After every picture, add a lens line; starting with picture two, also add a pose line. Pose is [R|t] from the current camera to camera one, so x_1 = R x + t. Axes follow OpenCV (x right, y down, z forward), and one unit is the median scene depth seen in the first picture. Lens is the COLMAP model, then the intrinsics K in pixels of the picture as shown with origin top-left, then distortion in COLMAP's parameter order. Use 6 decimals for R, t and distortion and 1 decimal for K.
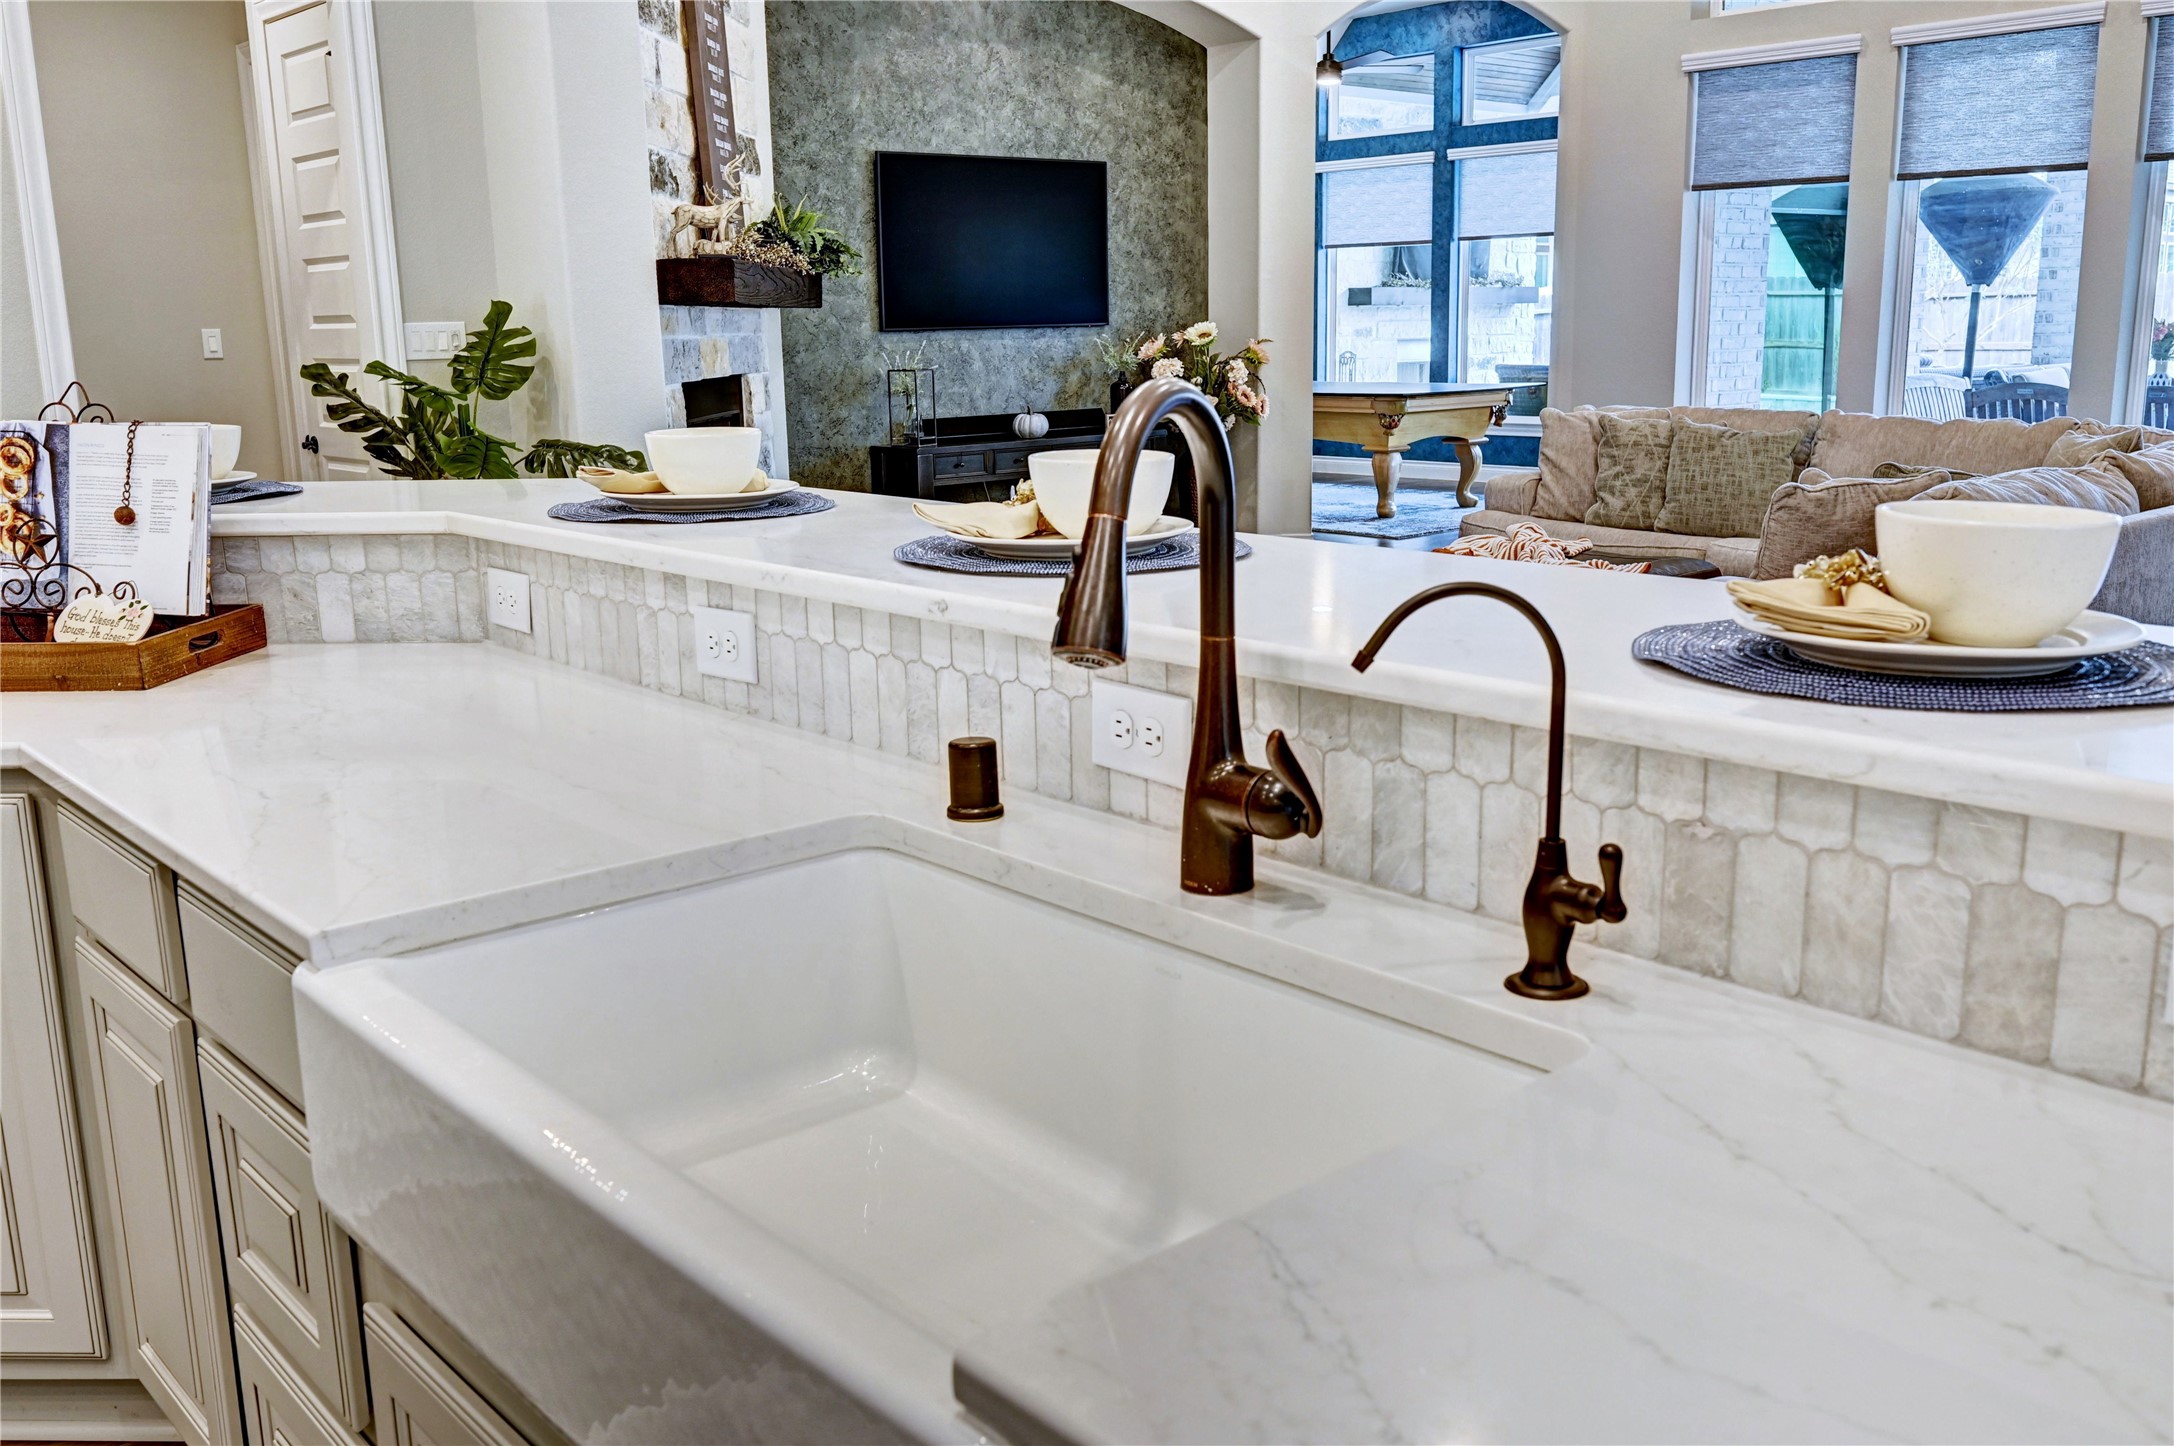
lens RADIAL K [[1882.3, 0, 1087.7], [0, 1882.3, 725.3], [0, 0, 1]] dist [-0.003460, -0.001229]
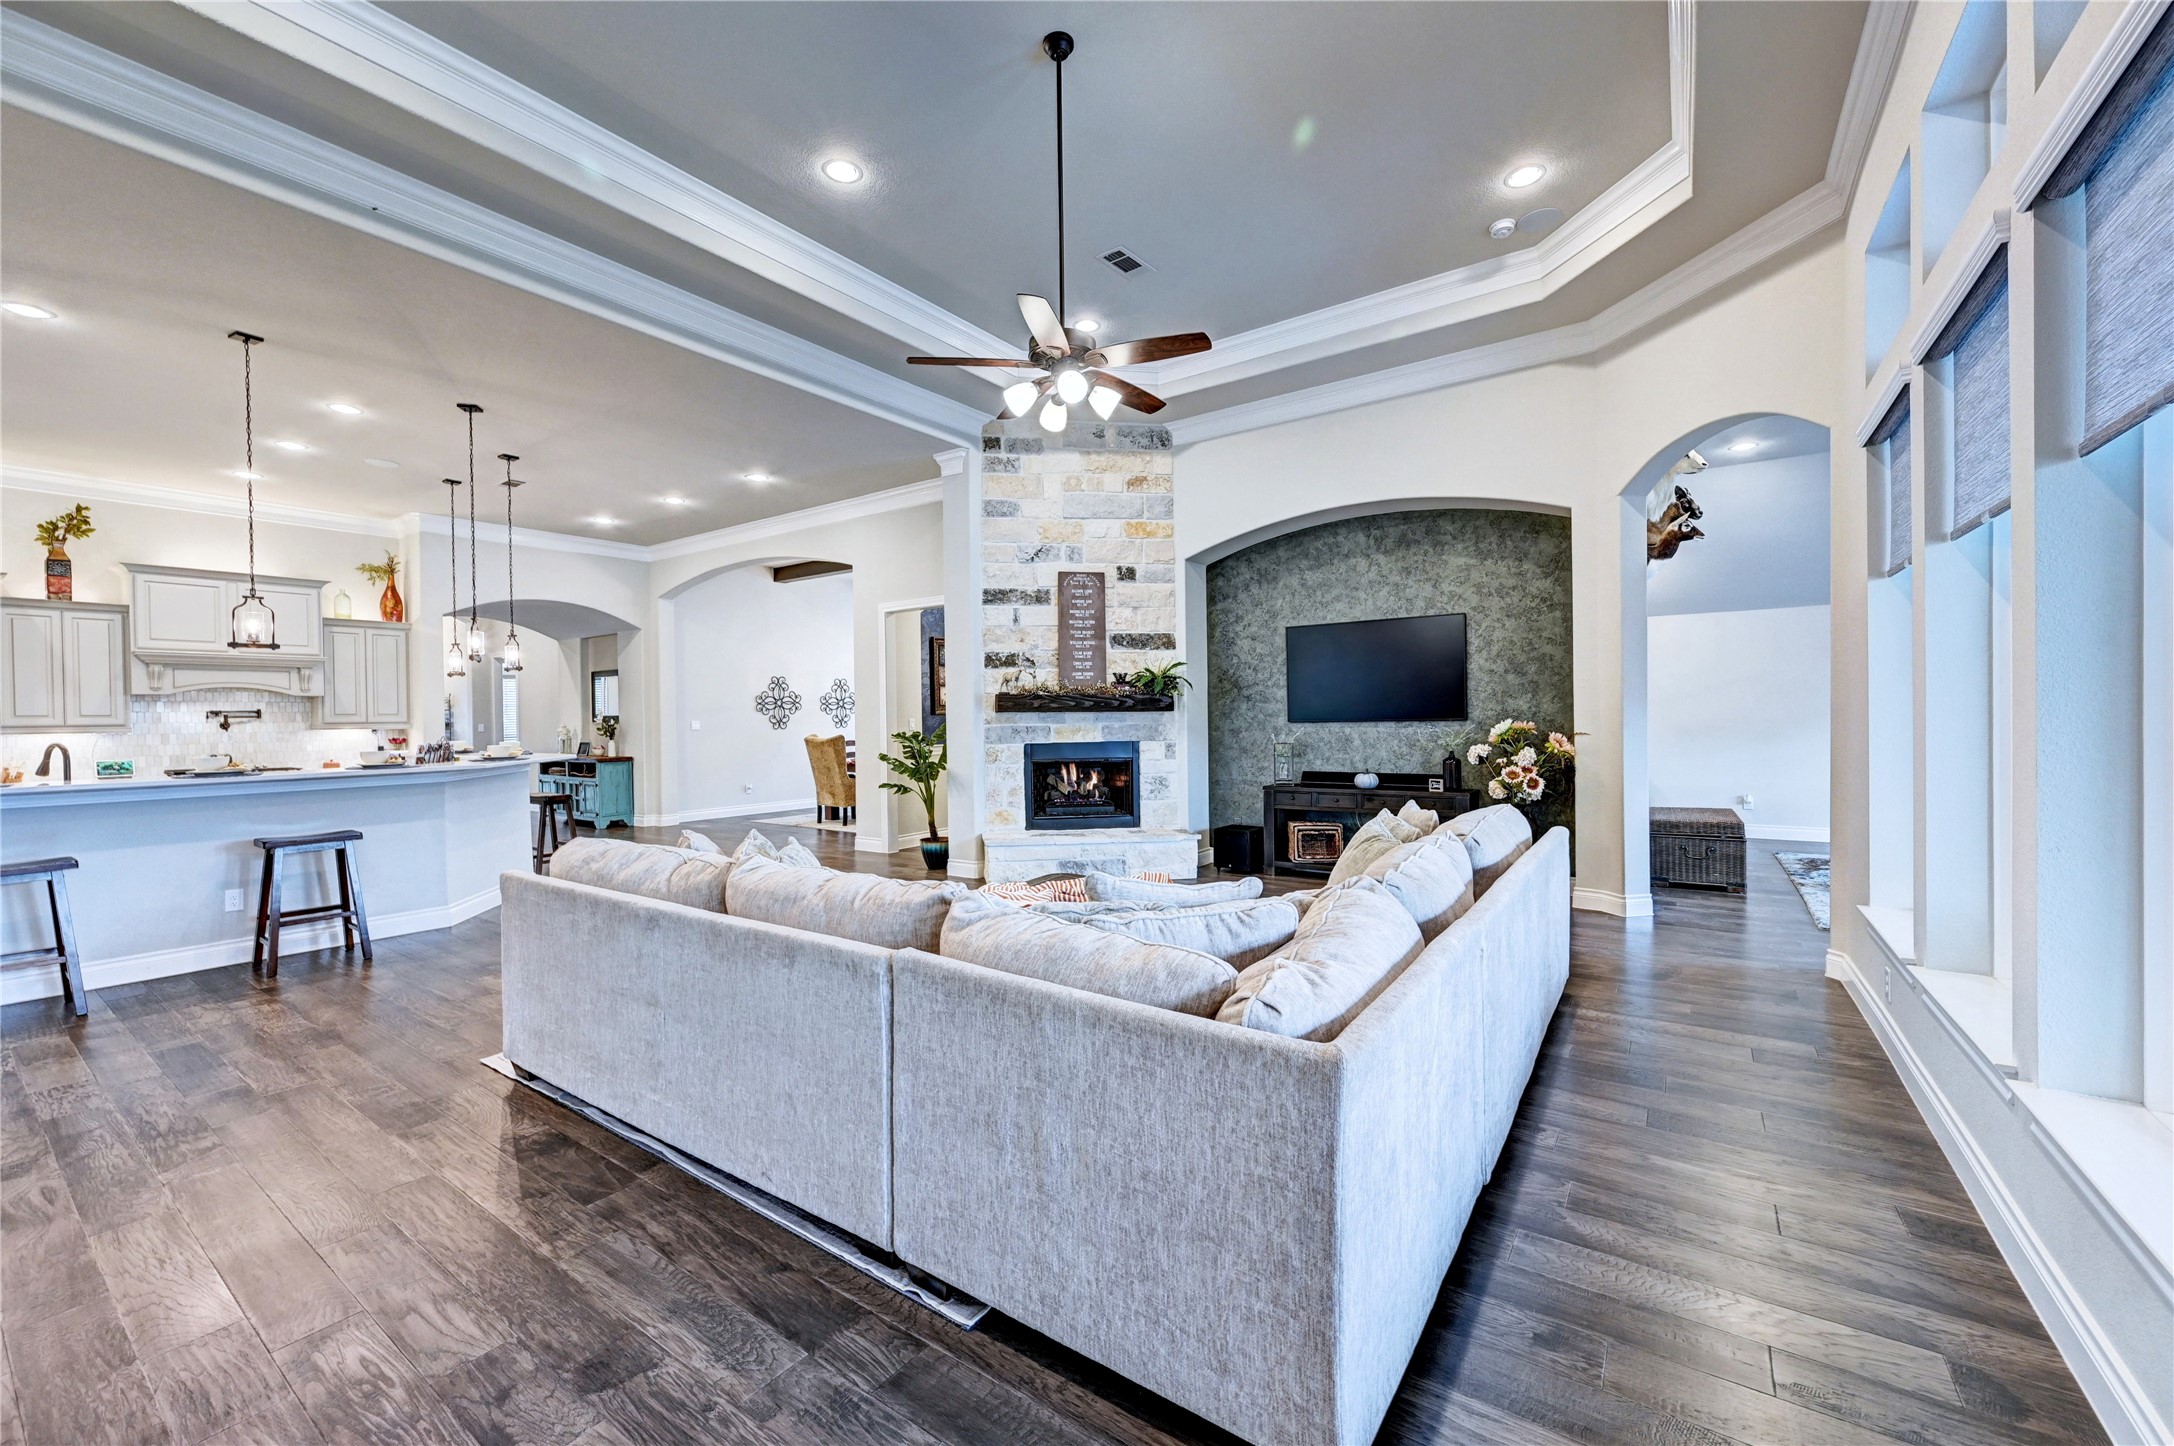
lens RADIAL K [[851.7, 0, 1083.9], [0, 851.7, 724.9], [0, 0, 1]] dist [-0.003521, -0.000167]
pose [[0.239483, 0.018860, -0.970717, 0.618440], [-0.198911, 0.979557, -0.030041, -0.136952], [0.950306, 0.200281, 0.238339, 0.591600]]
